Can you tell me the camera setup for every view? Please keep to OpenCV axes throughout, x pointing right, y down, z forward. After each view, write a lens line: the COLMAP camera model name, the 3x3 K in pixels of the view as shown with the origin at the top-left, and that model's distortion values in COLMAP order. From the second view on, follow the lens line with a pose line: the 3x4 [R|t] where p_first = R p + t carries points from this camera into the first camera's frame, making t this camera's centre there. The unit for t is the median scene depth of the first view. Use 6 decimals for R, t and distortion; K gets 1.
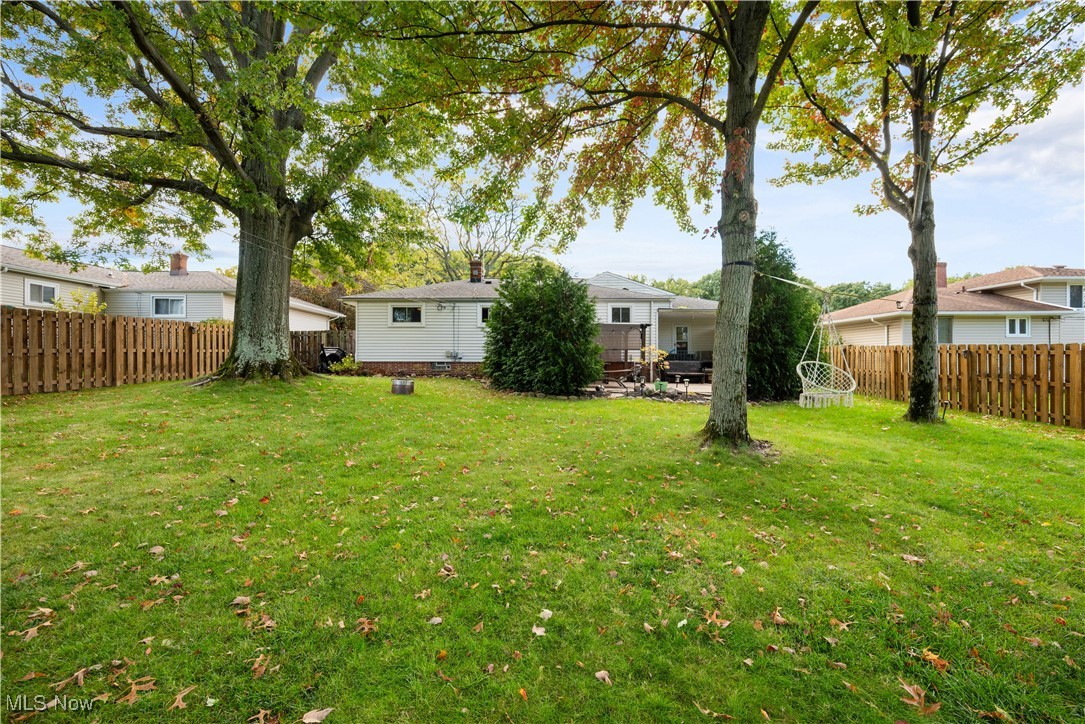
lens RADIAL K [[427.3, 0, 542.5], [0, 427.3, 362.0], [0, 0, 1]] dist [0.000381, -0.000044]
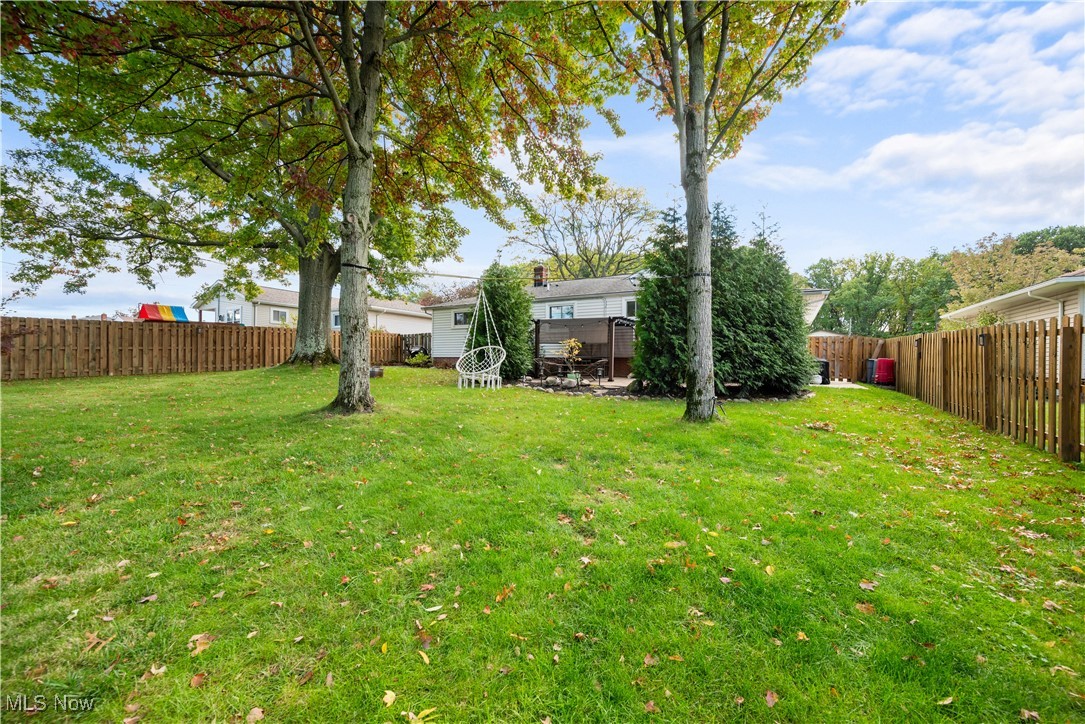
lens RADIAL K [[427.3, 0, 542.5], [0, 427.3, 362.0], [0, 0, 1]] dist [0.000381, -0.000044]
pose [[0.864649, 0.005552, -0.502345, 0.796257], [-0.008108, 0.999963, -0.002904, 0.024570], [0.502310, 0.006584, 0.864662, 0.106991]]
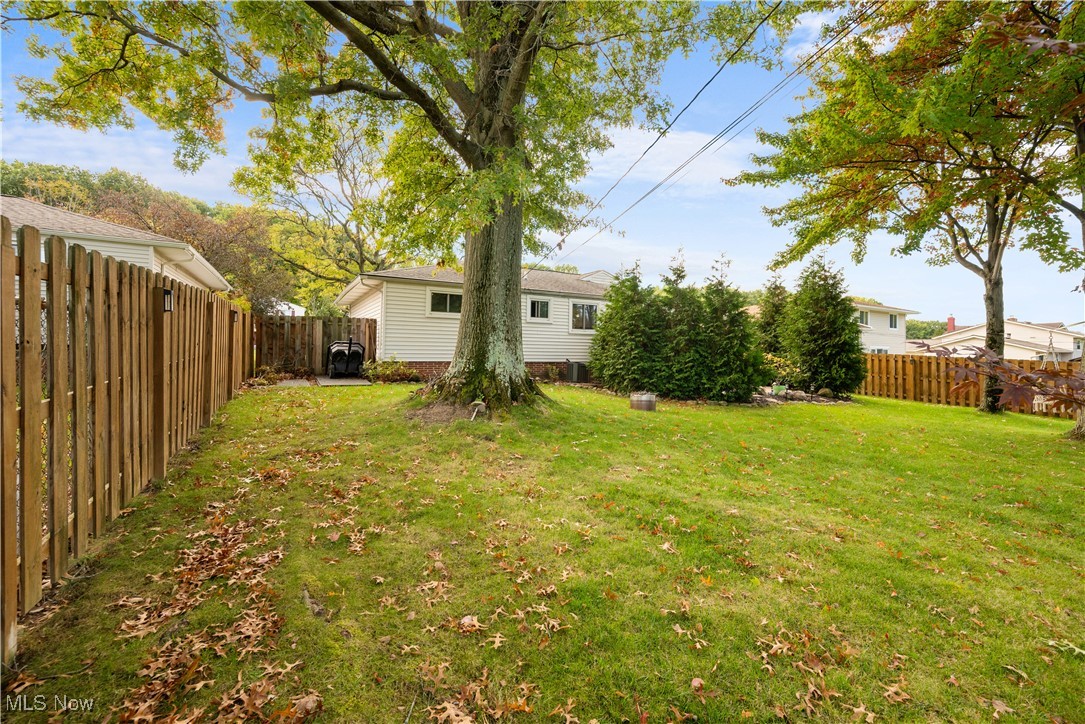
lens RADIAL K [[427.3, 0, 542.5], [0, 427.3, 362.0], [0, 0, 1]] dist [0.000381, -0.000044]
pose [[0.878950, 0.000331, 0.476914, -0.906951], [-0.017905, 0.999318, 0.032305, -0.046481], [-0.476578, -0.036934, 0.878356, 0.329207]]
